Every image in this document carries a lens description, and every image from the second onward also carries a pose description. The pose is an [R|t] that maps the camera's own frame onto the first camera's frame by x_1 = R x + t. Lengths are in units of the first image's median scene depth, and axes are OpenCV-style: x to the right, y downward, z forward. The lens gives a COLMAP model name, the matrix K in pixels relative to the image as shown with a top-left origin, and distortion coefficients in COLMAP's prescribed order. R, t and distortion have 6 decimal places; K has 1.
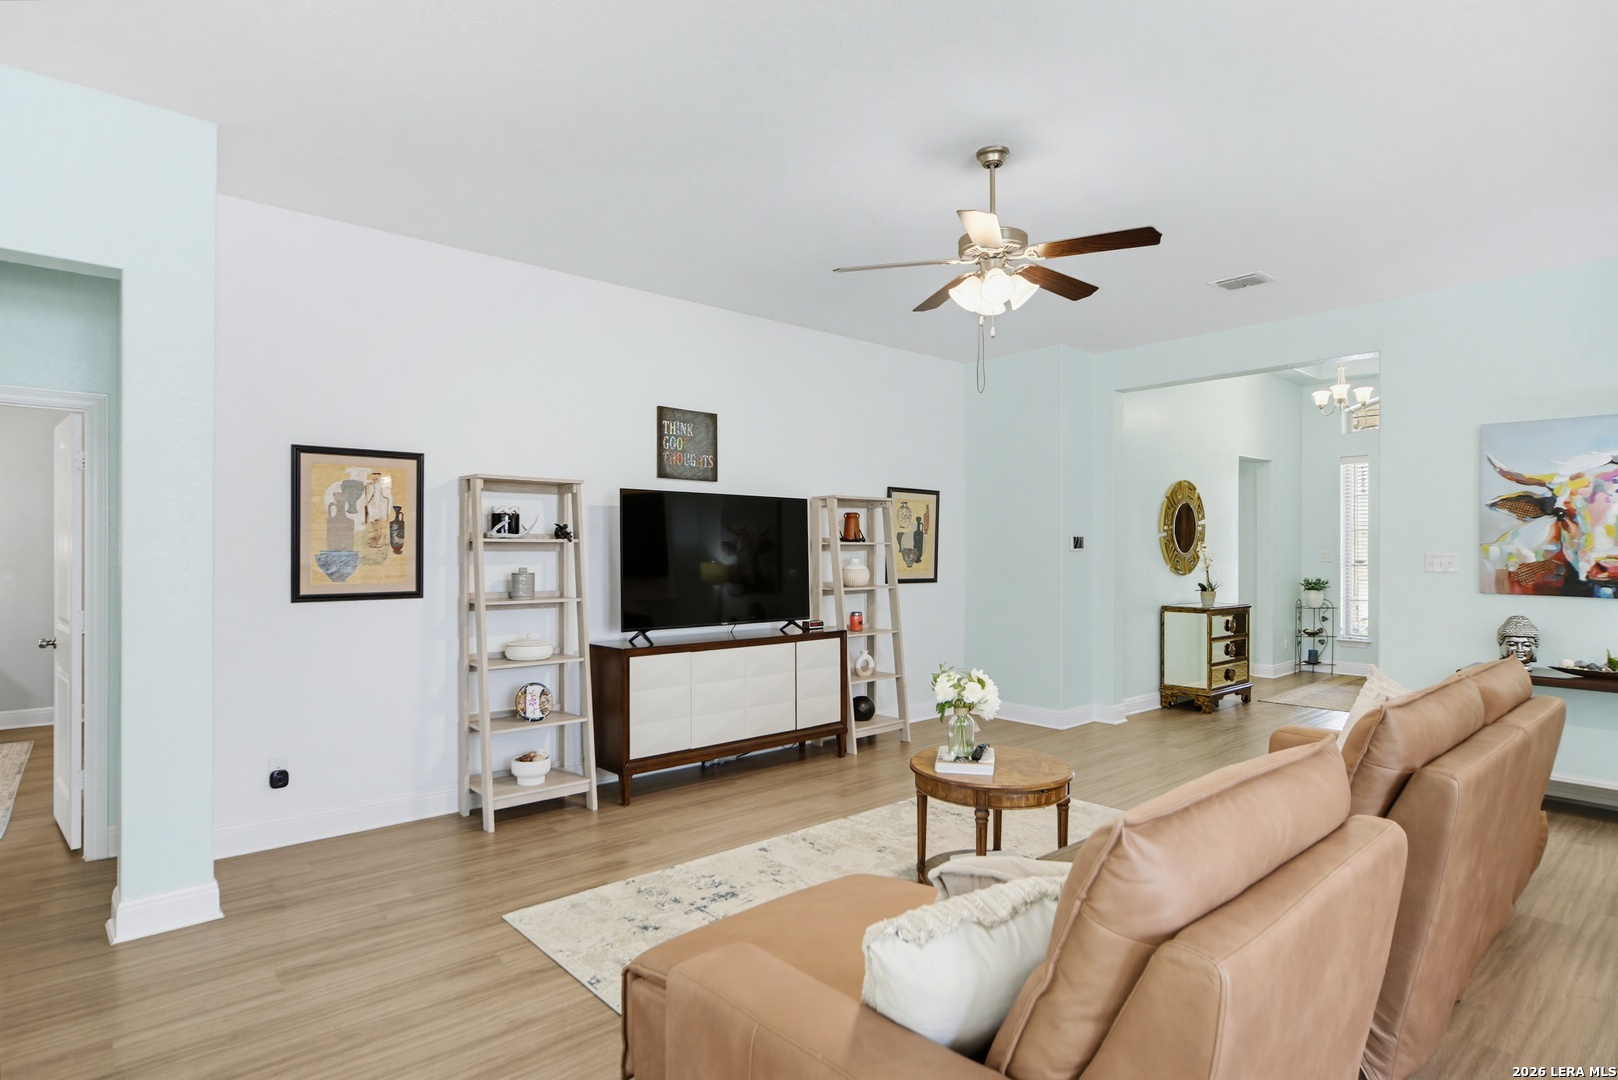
lens RADIAL K [[865.3, 0, 813.3], [0, 865.3, 548.4], [0, 0, 1]] dist [-0.002564, 0.003635]
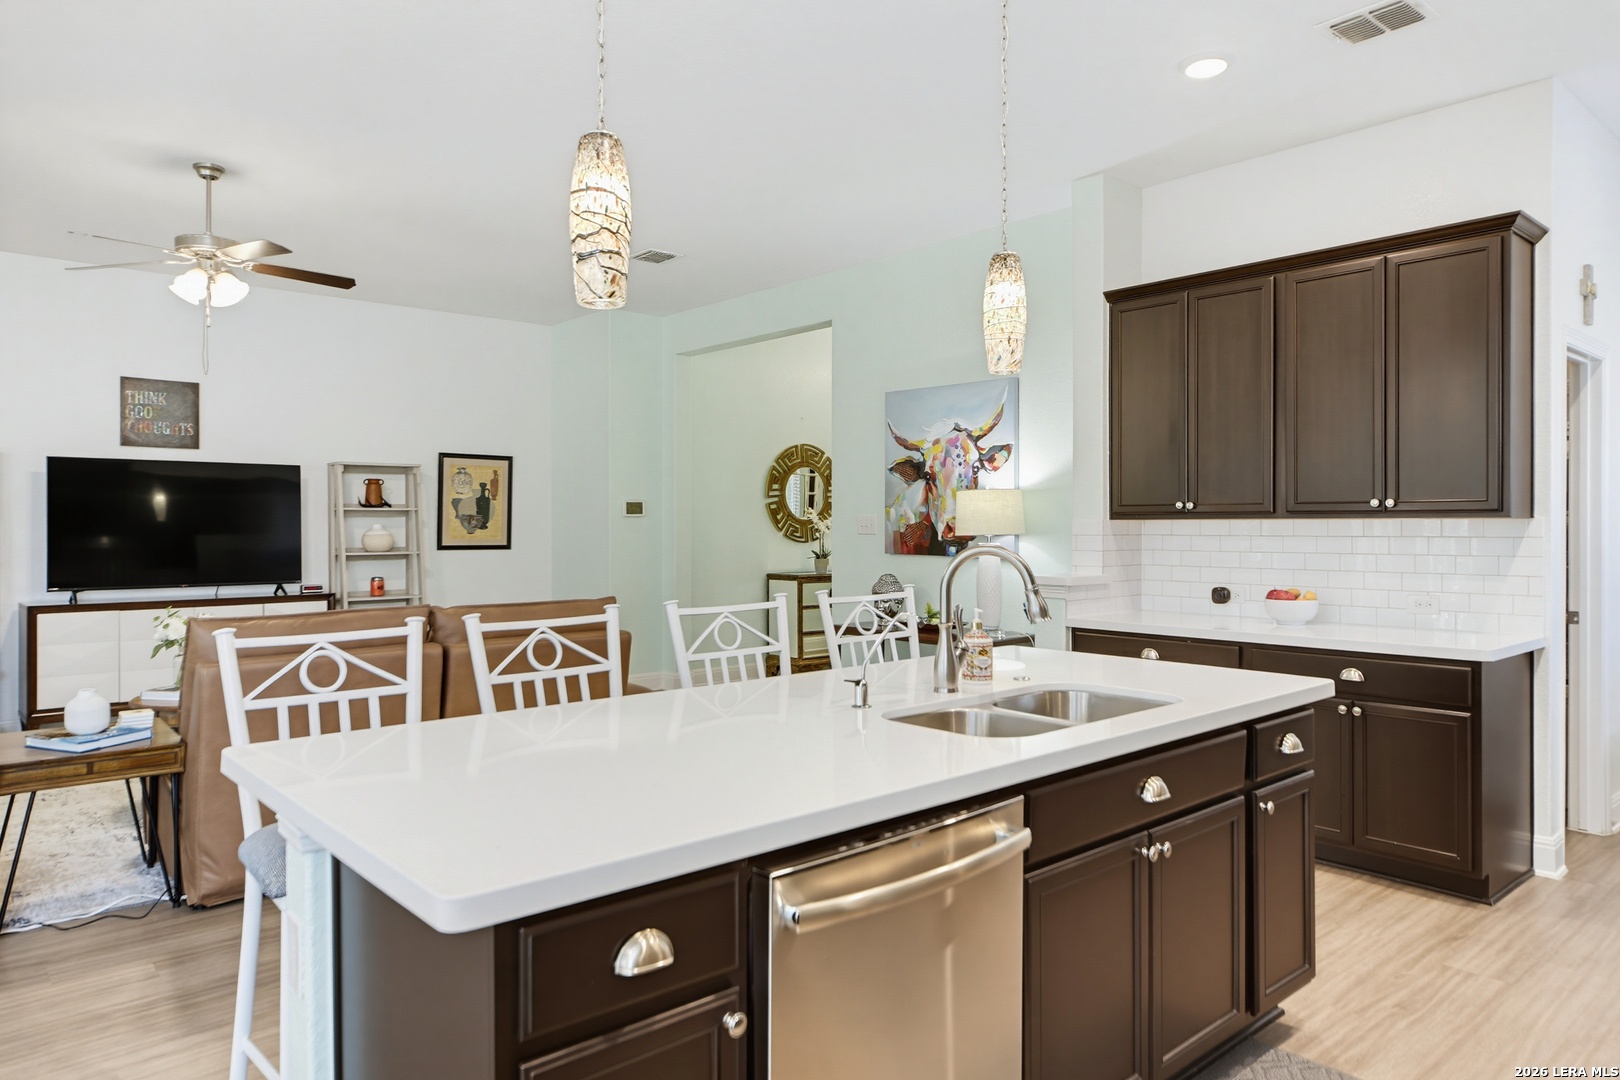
lens RADIAL K [[1057.7, 0, 818.8], [0, 1057.7, 523.1], [0, 0, 1]] dist [0.003303, 0.004758]
pose [[0.999979, -0.002863, -0.005788, 0.735753], [0.002861, 0.999996, -0.000333, 0.015957], [0.005789, 0.000316, 0.999983, -0.297495]]
